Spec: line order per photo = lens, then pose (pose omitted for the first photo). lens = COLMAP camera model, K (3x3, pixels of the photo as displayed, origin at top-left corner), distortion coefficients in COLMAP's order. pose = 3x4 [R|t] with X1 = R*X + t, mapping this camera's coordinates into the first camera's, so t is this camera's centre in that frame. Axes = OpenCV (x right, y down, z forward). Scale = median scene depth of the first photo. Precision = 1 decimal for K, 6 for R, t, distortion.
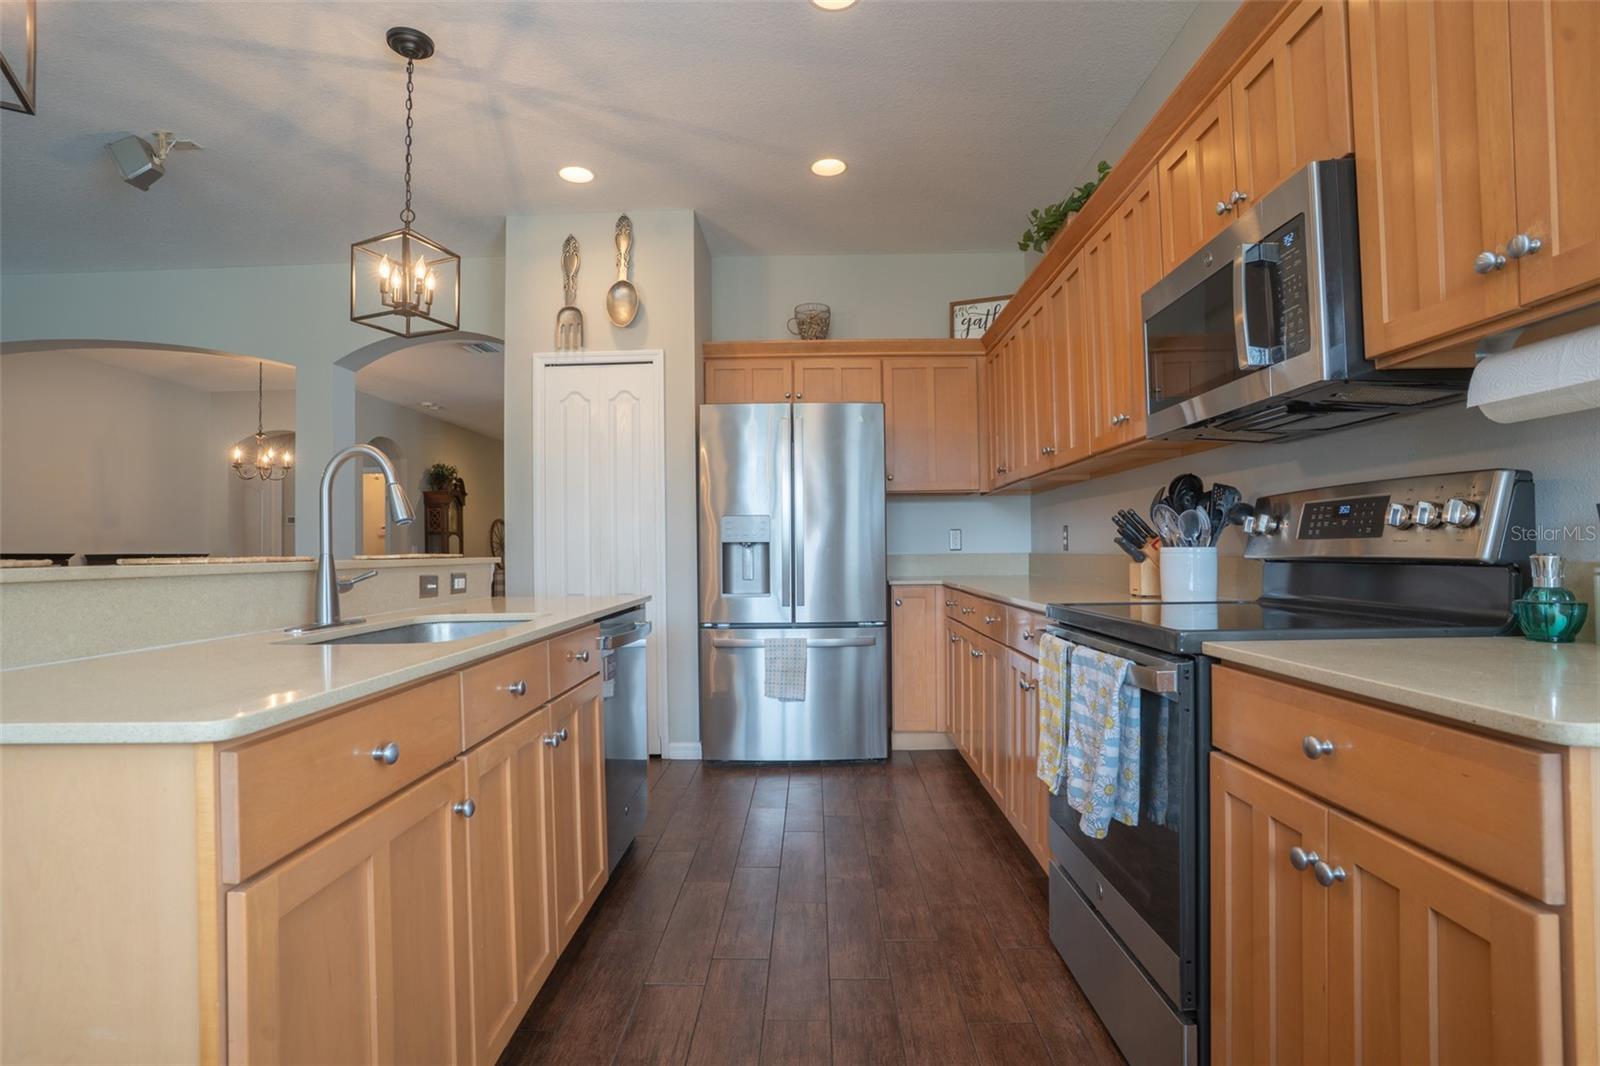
lens RADIAL K [[783.7, 0, 795.1], [0, 783.7, 538.7], [0, 0, 1]] dist [-0.048236, 0.018860]
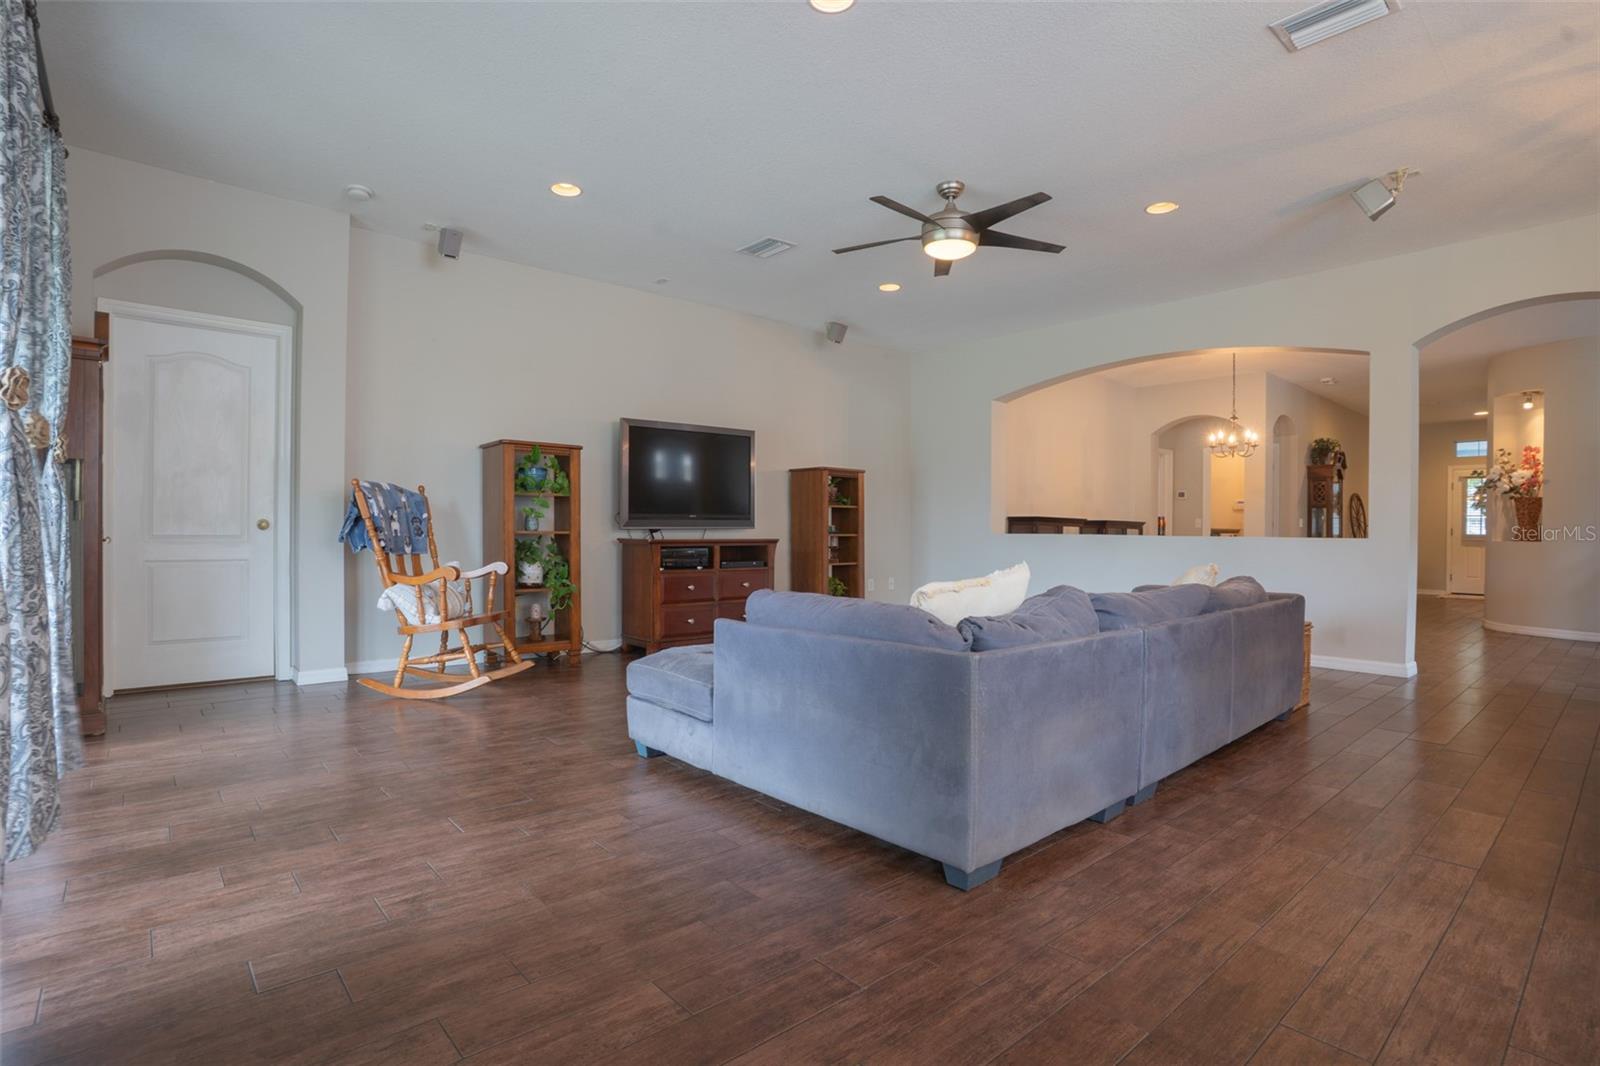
lens RADIAL K [[783.7, 0, 804.0], [0, 783.7, 529.0], [0, 0, 1]] dist [-0.048236, 0.018860]
pose [[0.694413, 0.015757, -0.719404, -0.692550], [-0.006774, 0.999859, 0.015361, 0.039648], [0.719545, -0.005794, 0.694422, -0.627564]]
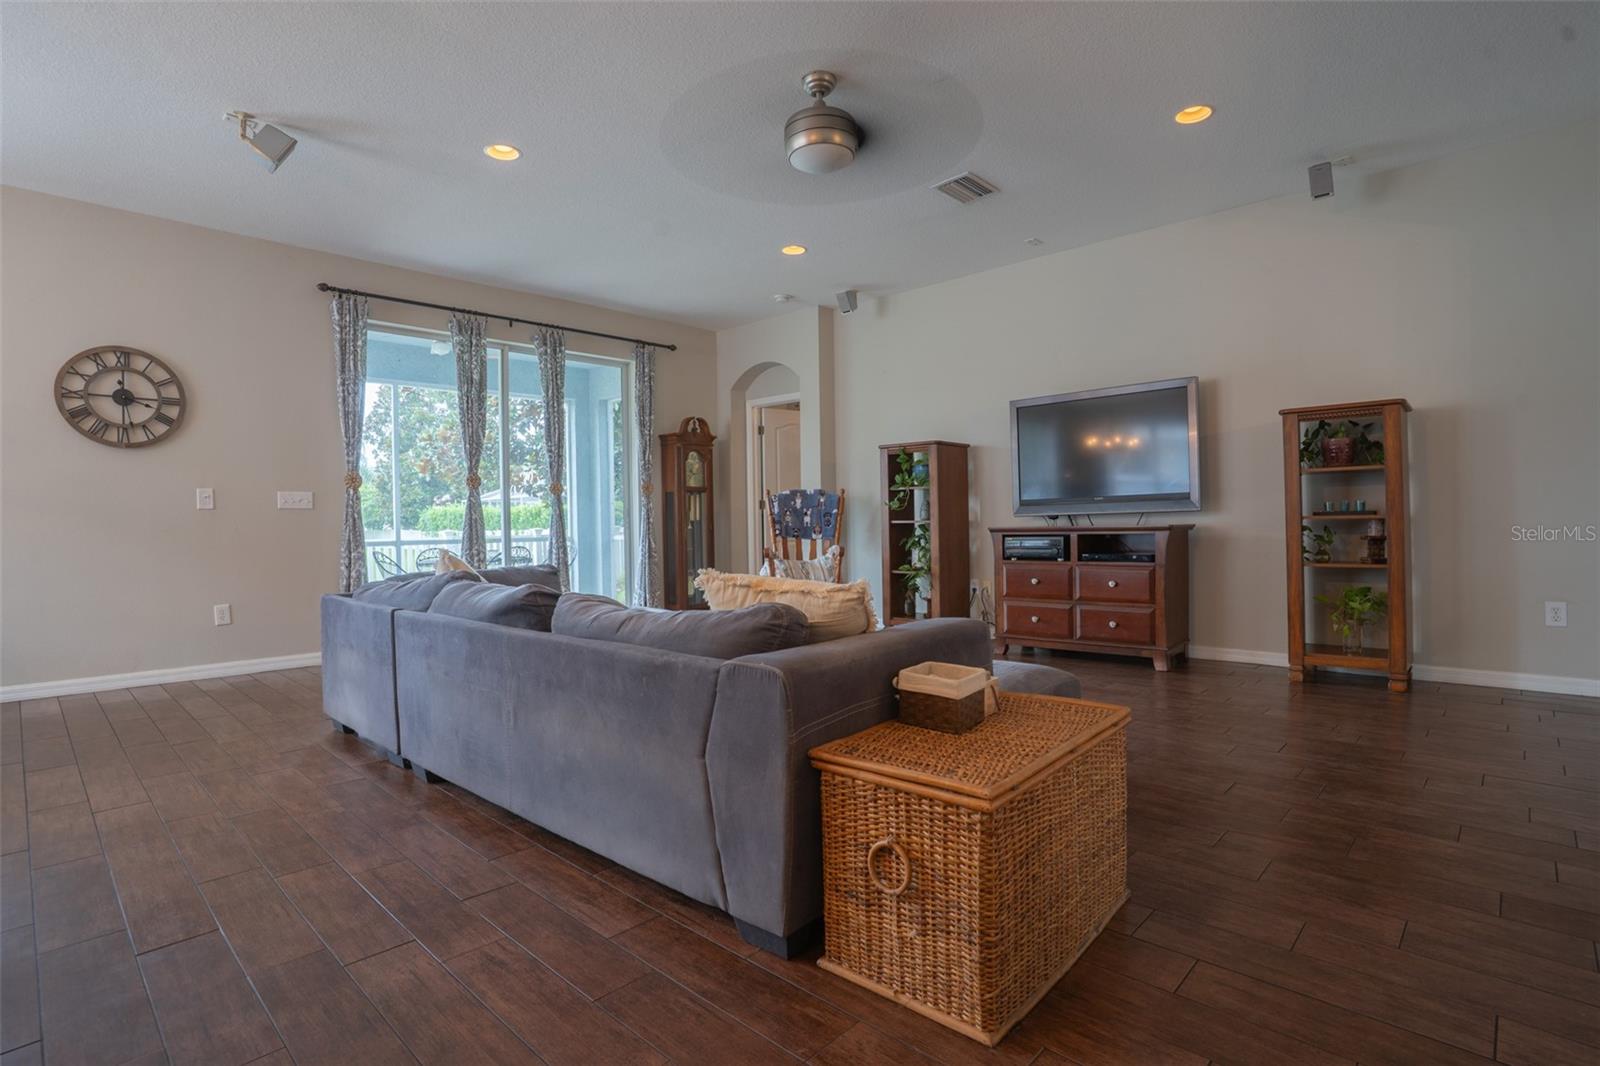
lens RADIAL K [[783.7, 0, 790.0], [0, 783.7, 535.5], [0, 0, 1]] dist [-0.048236, 0.018860]
pose [[-0.669392, 0.034290, -0.742118, -0.669513], [0.035671, 0.999266, 0.013996, 0.077125], [0.742053, -0.017103, -0.670123, 1.415509]]
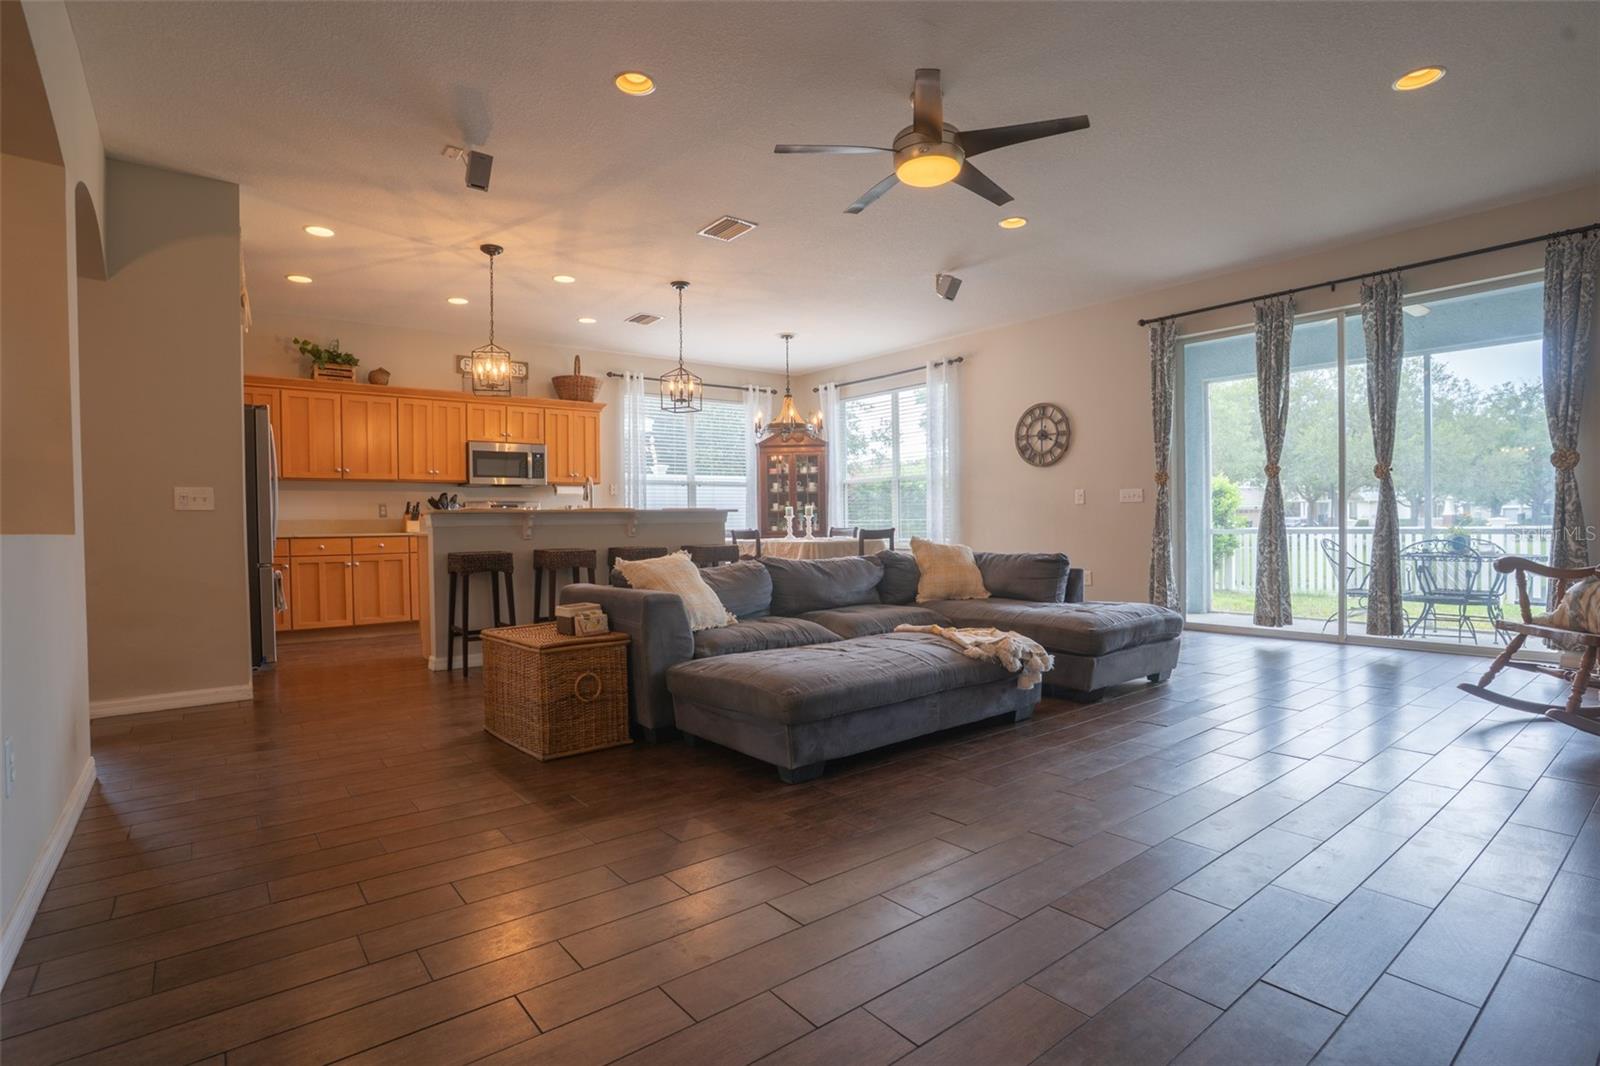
lens RADIAL K [[783.7, 0, 809.6], [0, 783.7, 531.6], [0, 0, 1]] dist [-0.048236, 0.018860]
pose [[-0.653398, 0.007785, 0.756975, -2.439153], [0.007921, 0.999963, -0.003447, 0.087651], [-0.756973, 0.003743, -0.653435, 1.617563]]
